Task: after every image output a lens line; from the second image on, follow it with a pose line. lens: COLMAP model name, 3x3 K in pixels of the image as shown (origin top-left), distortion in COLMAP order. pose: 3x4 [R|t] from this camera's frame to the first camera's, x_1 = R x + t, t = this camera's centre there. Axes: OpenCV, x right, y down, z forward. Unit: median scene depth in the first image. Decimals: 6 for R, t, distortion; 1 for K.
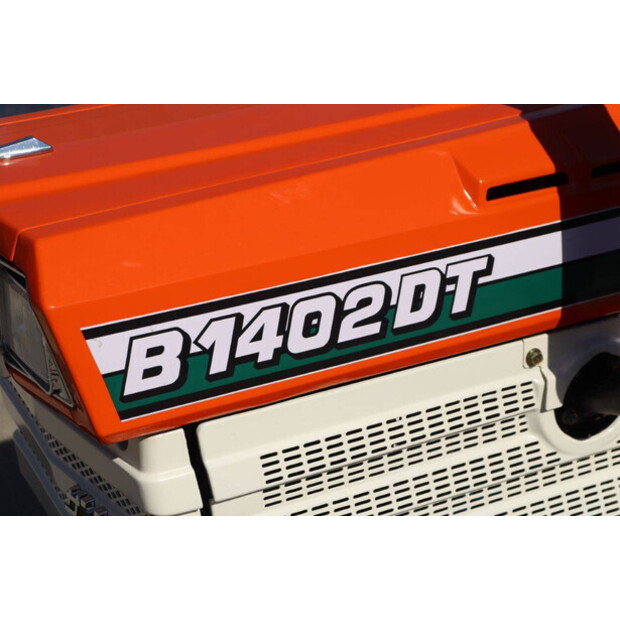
lens RADIAL K [[1462.6, 0, 310.0], [0, 1462.6, 310.0], [0, 0, 1]] dist [0.315550, 0.014085]
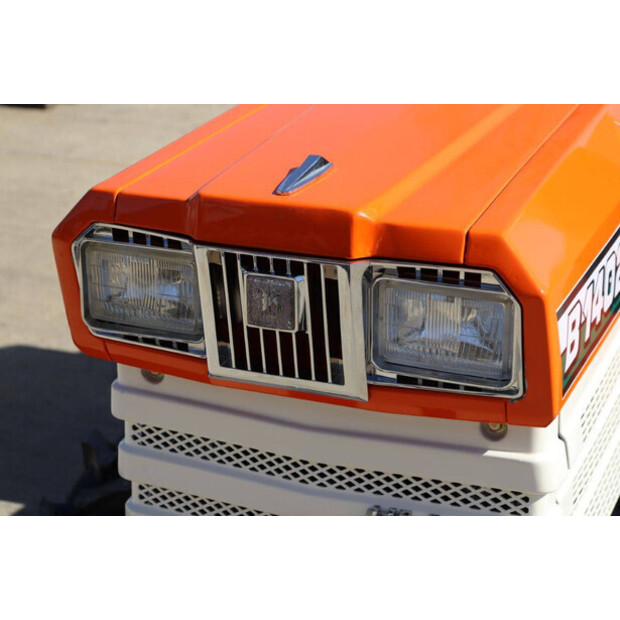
lens RADIAL K [[1462.6, 0, 310.0], [0, 1462.6, 310.0], [0, 0, 1]] dist [0.315550, 0.014085]
pose [[0.777700, -0.188852, 0.599598, -0.810066], [0.218478, 0.975549, 0.023889, -0.044049], [-0.589449, 0.112421, 0.799945, 0.261637]]
